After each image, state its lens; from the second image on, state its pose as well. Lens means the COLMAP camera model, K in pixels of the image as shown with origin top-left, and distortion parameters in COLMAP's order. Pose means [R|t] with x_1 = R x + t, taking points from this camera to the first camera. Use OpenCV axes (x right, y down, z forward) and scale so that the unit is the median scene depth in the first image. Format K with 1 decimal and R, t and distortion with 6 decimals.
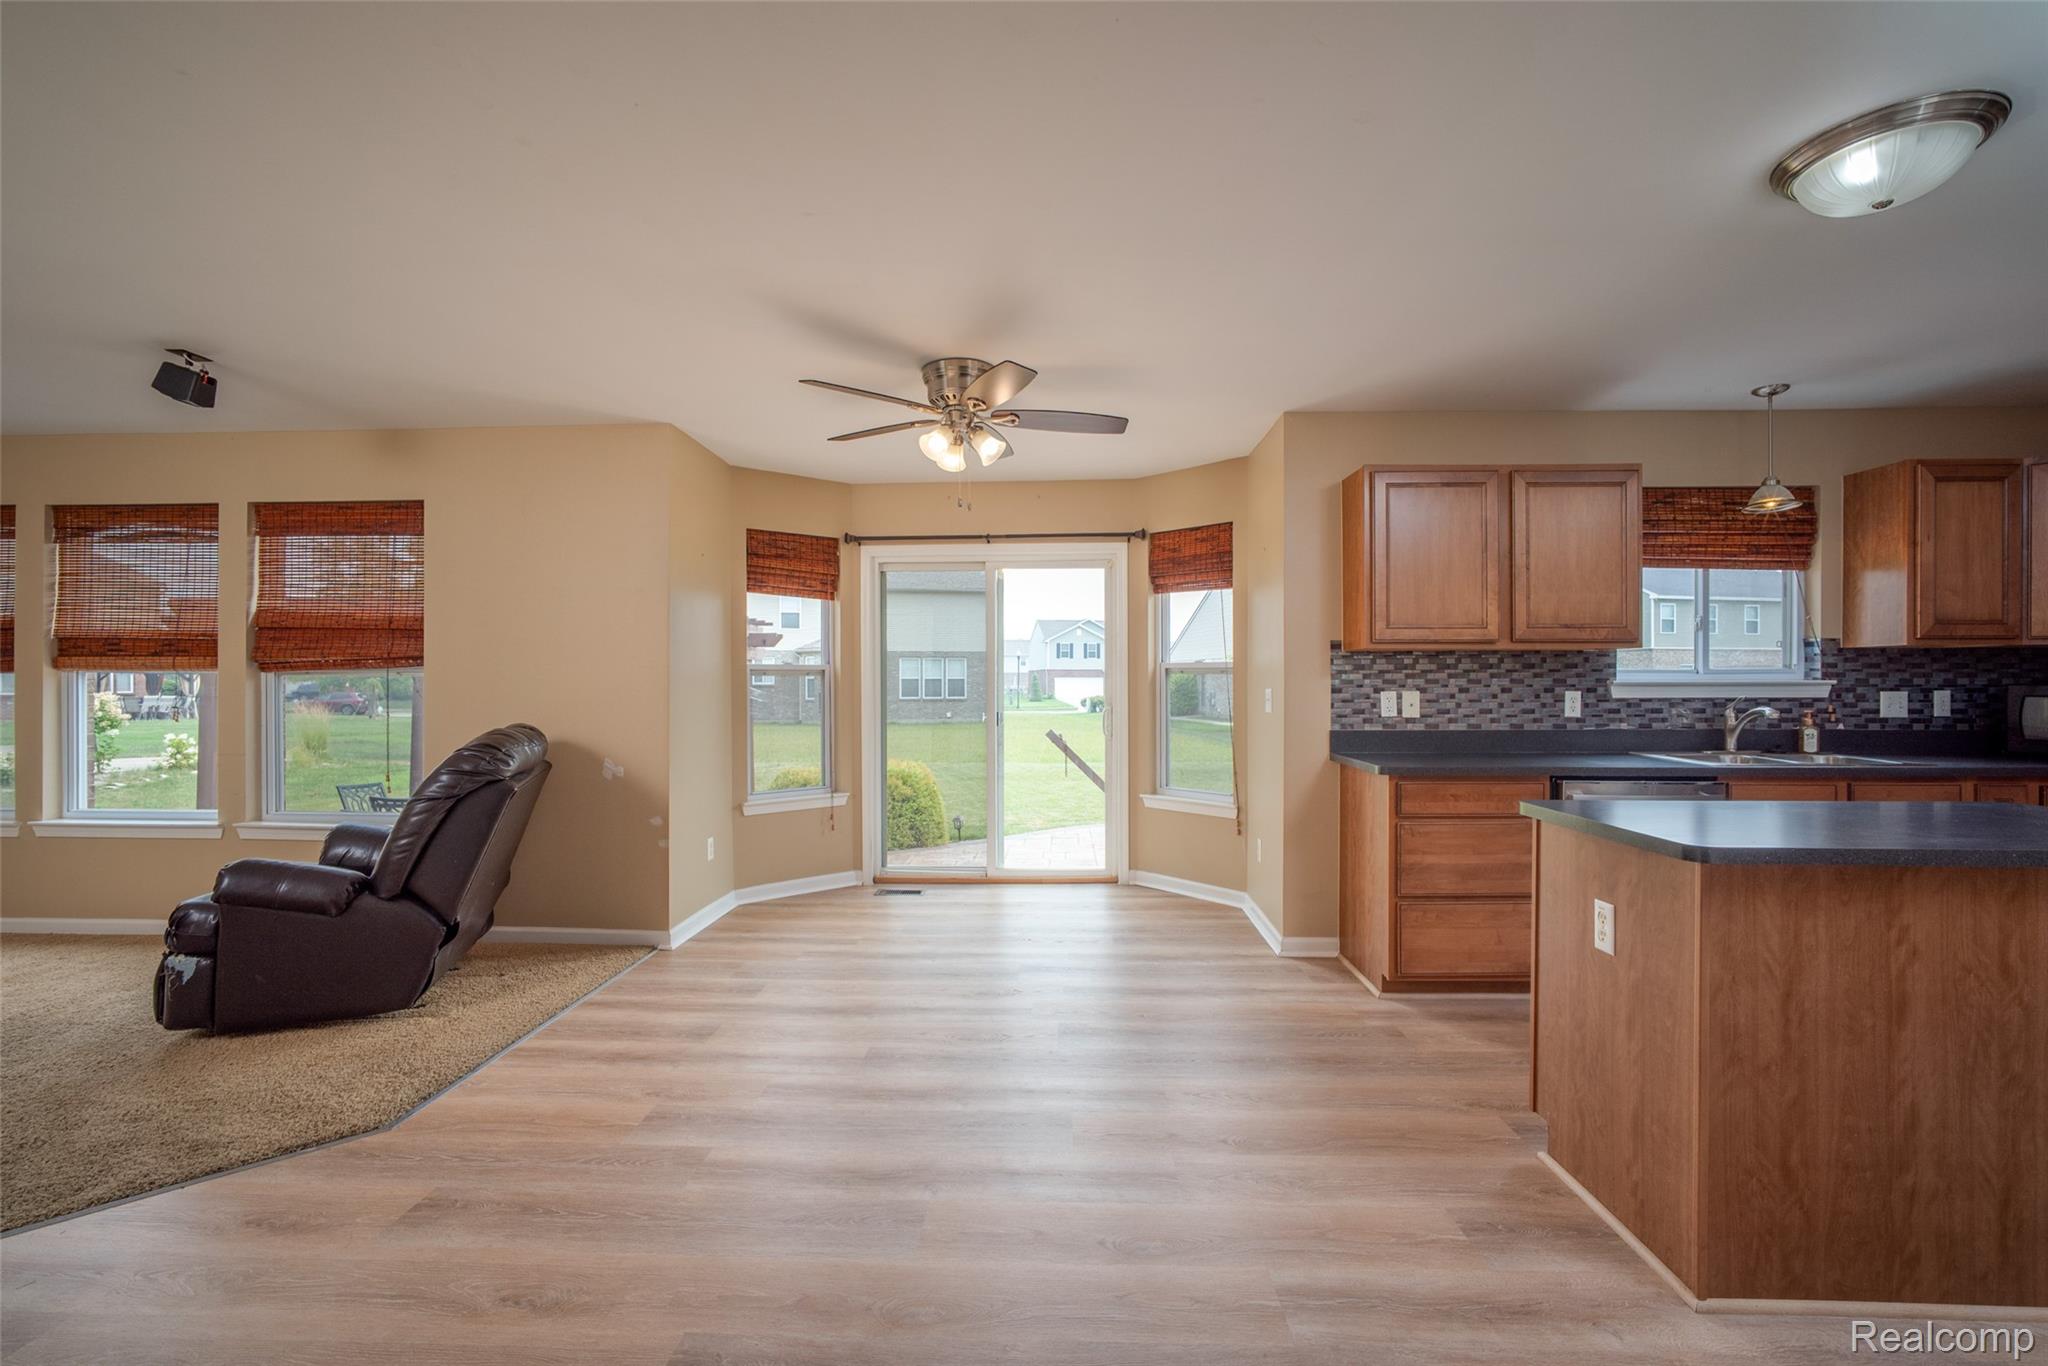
lens RADIAL K [[861.8, 0, 1038.1], [0, 861.8, 686.0], [0, 0, 1]] dist [-0.025742, 0.008785]
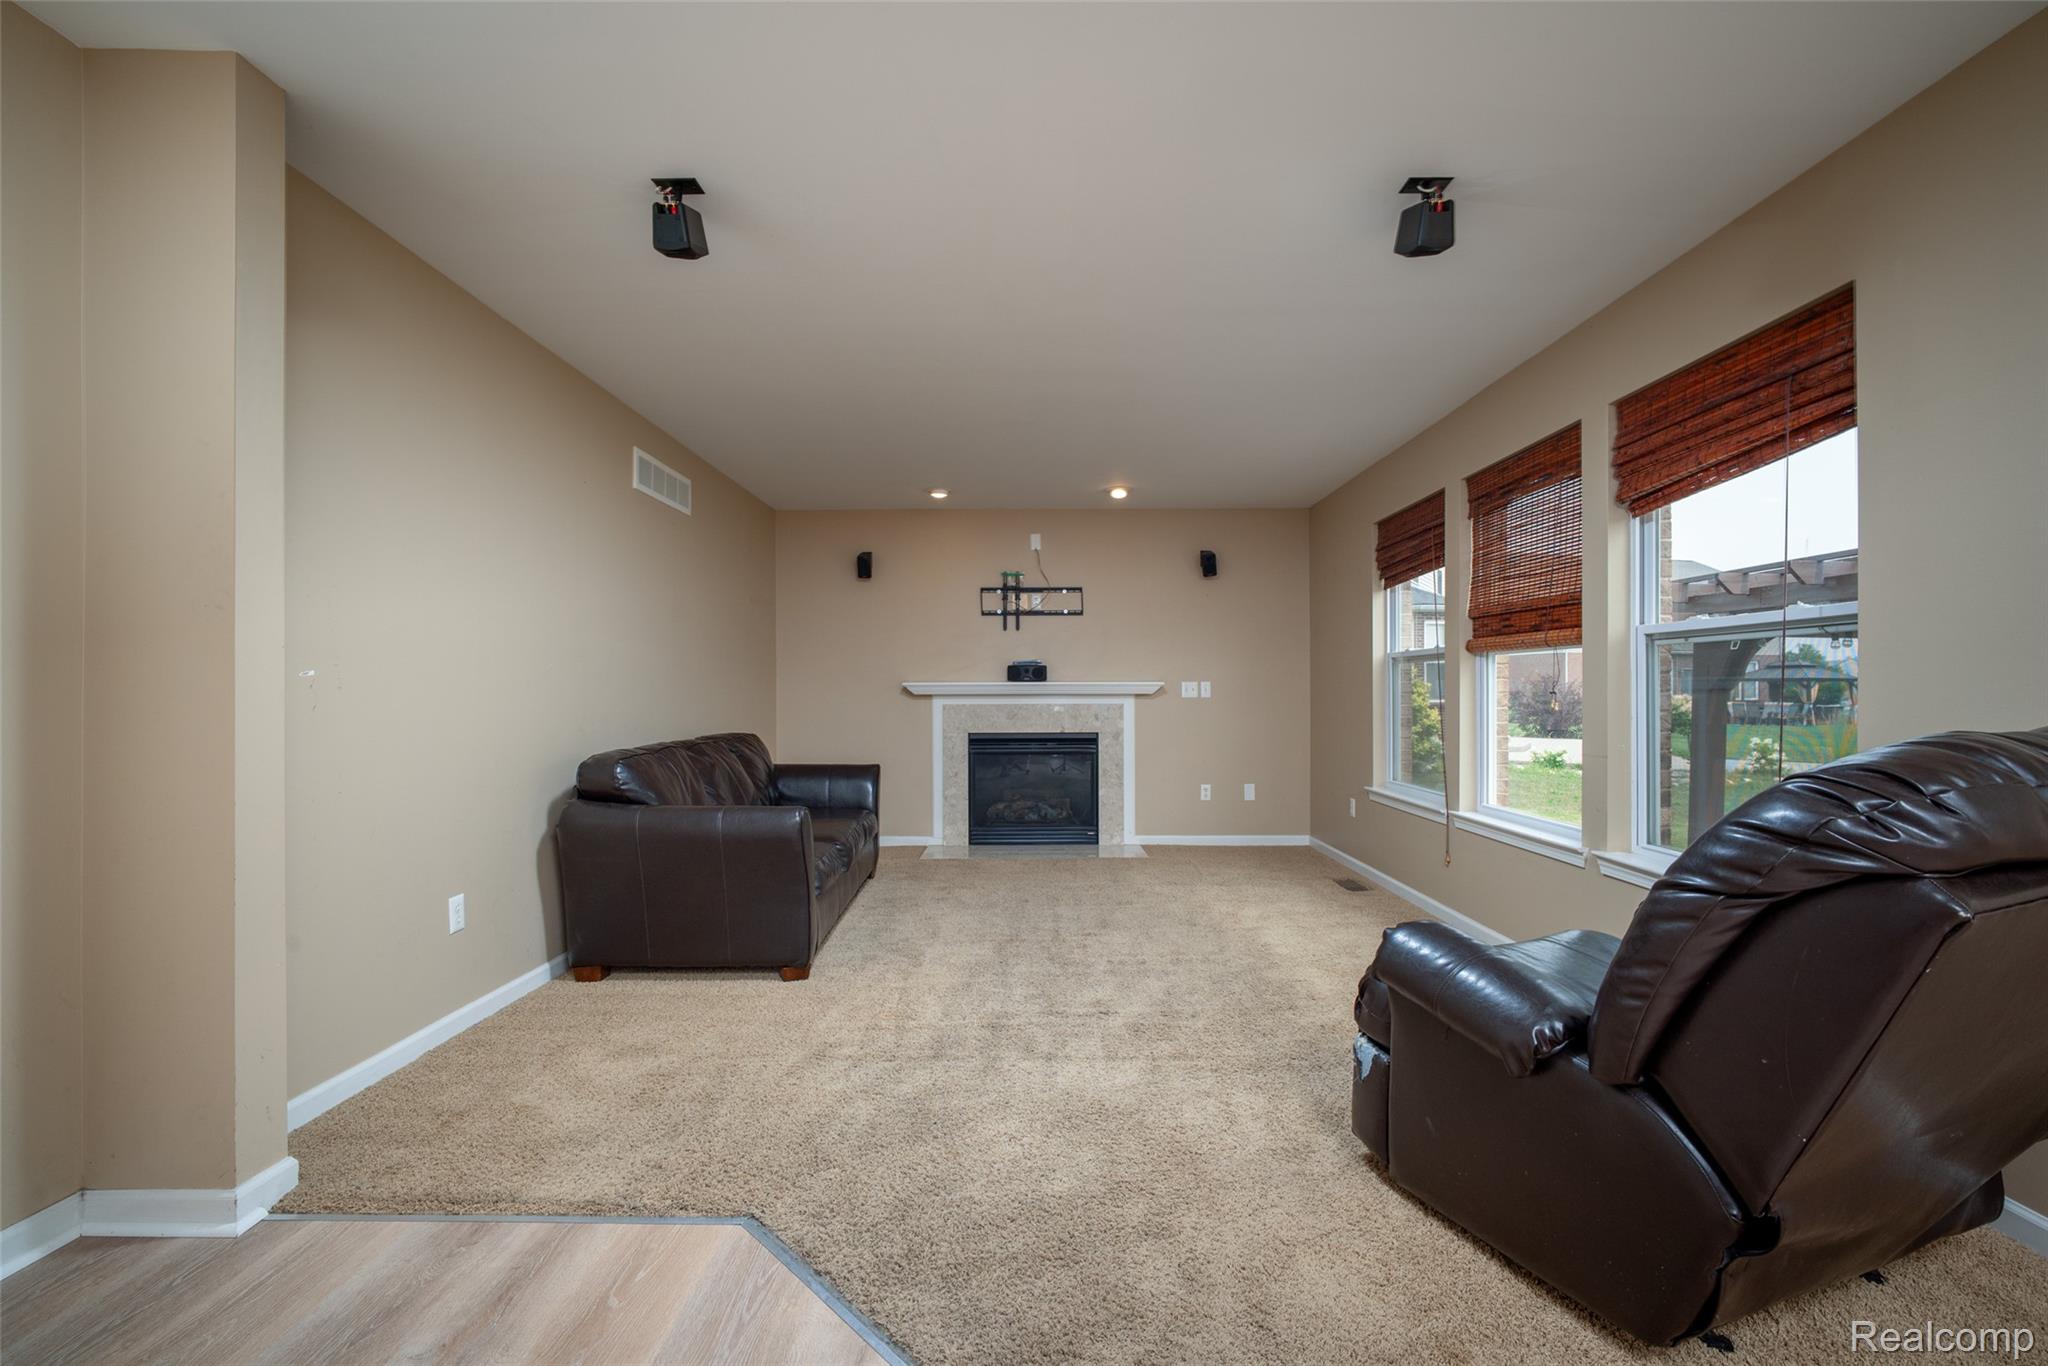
lens RADIAL K [[861.8, 0, 1028.5], [0, 861.8, 691.9], [0, 0, 1]] dist [-0.025742, 0.008785]
pose [[0.028251, -0.005177, -0.999587, -0.245737], [0.000748, 0.999986, -0.005158, 0.031348], [0.999601, -0.000602, 0.028254, 0.526316]]
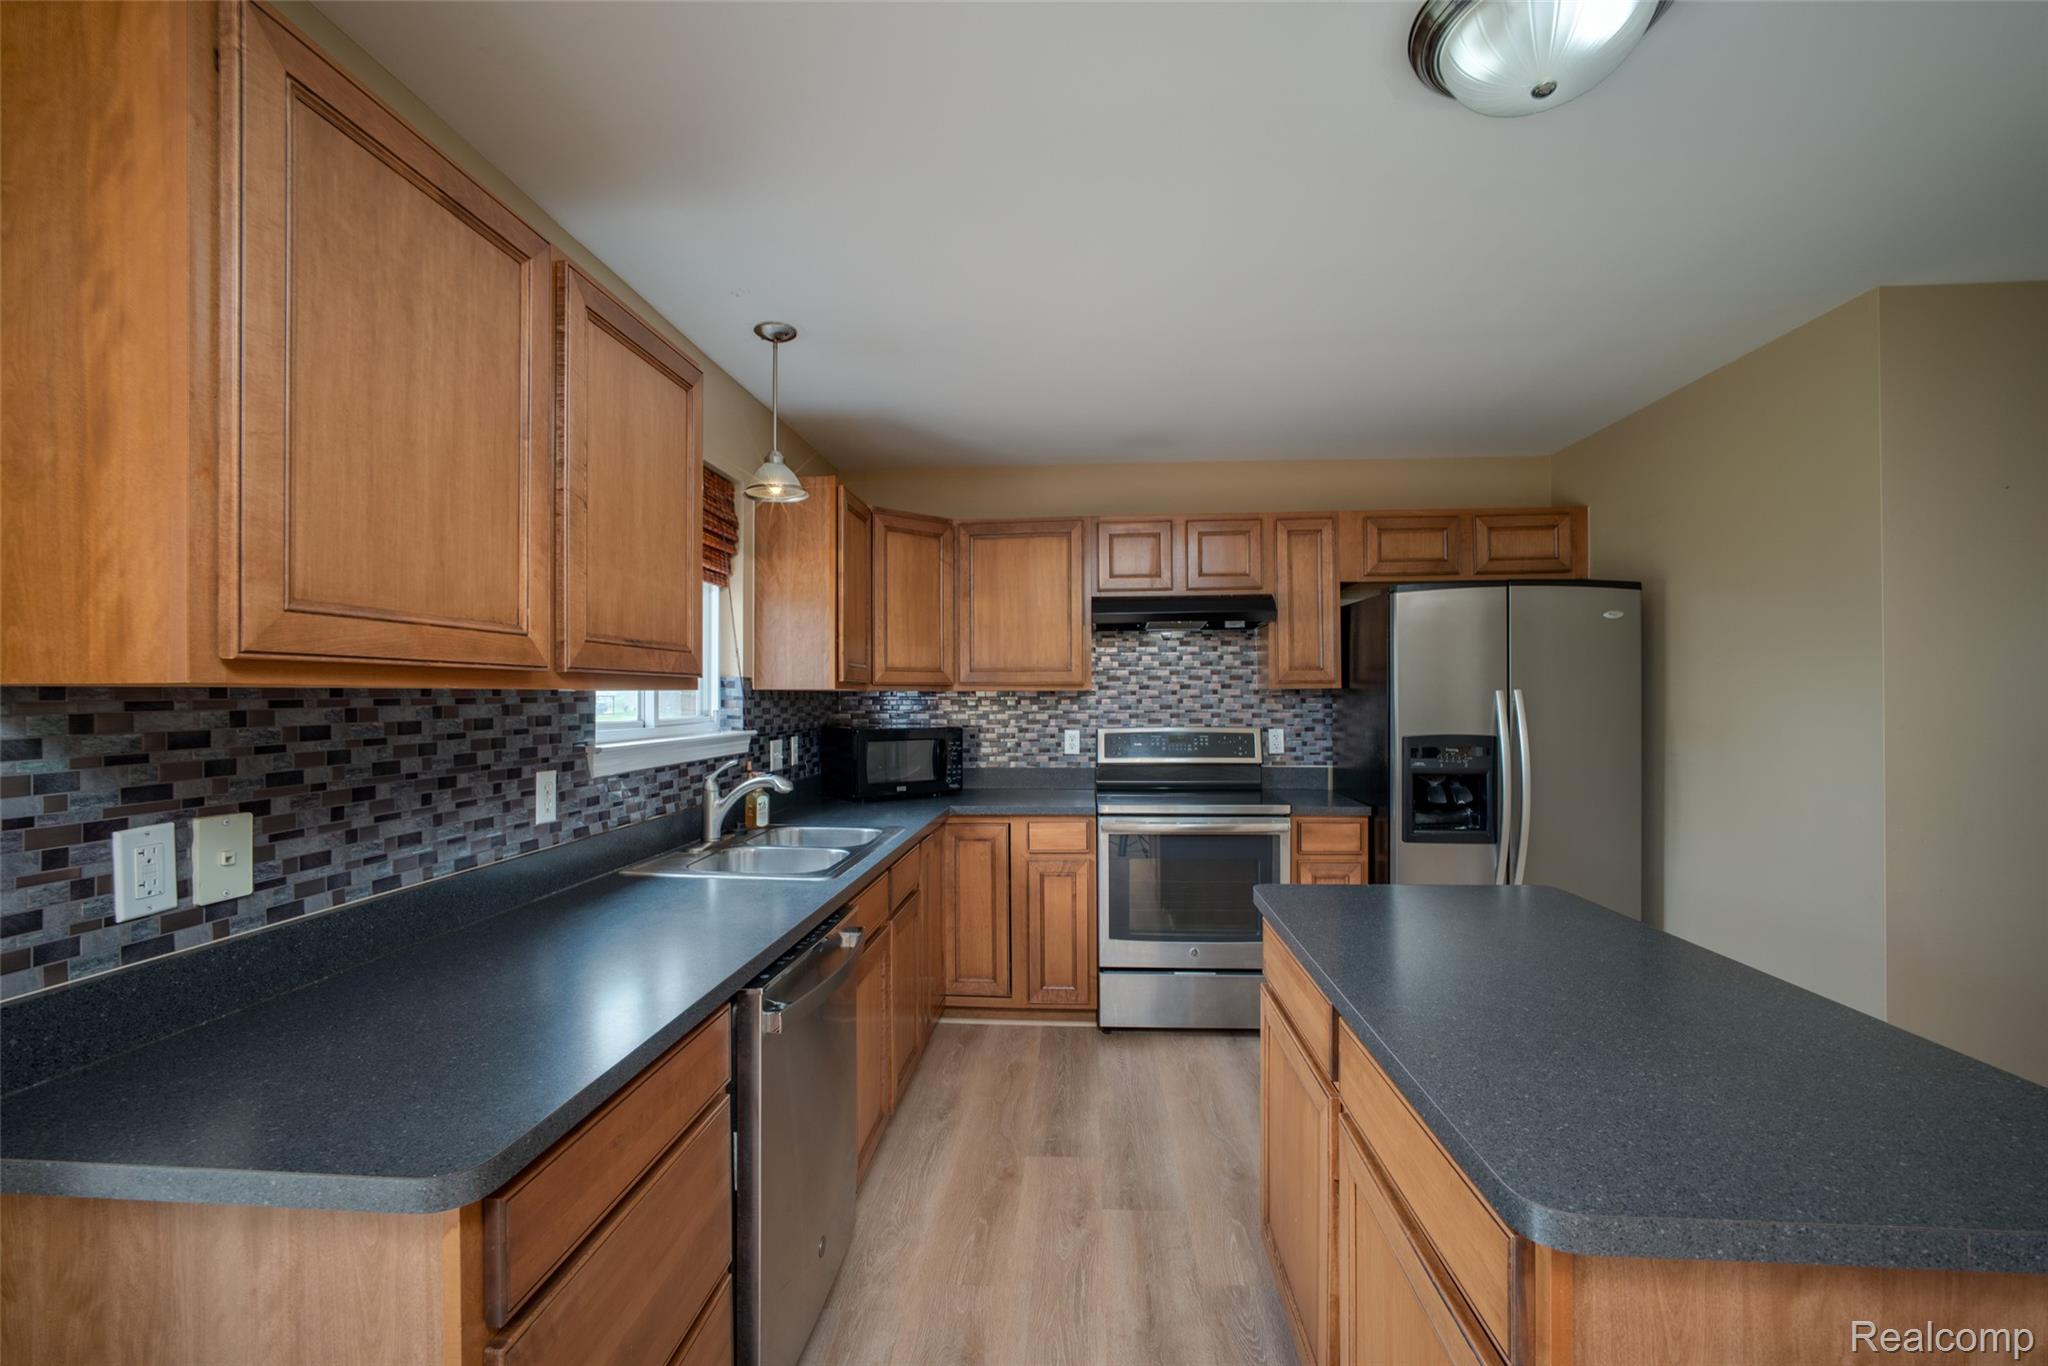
lens RADIAL K [[861.8, 0, 1020.8], [0, 861.8, 687.1], [0, 0, 1]] dist [-0.025742, 0.008785]
pose [[0.046368, 0.011523, 0.998858, 0.141500], [0.008900, 0.999889, -0.011948, -0.035338], [-0.998885, 0.009443, 0.046260, 0.708455]]
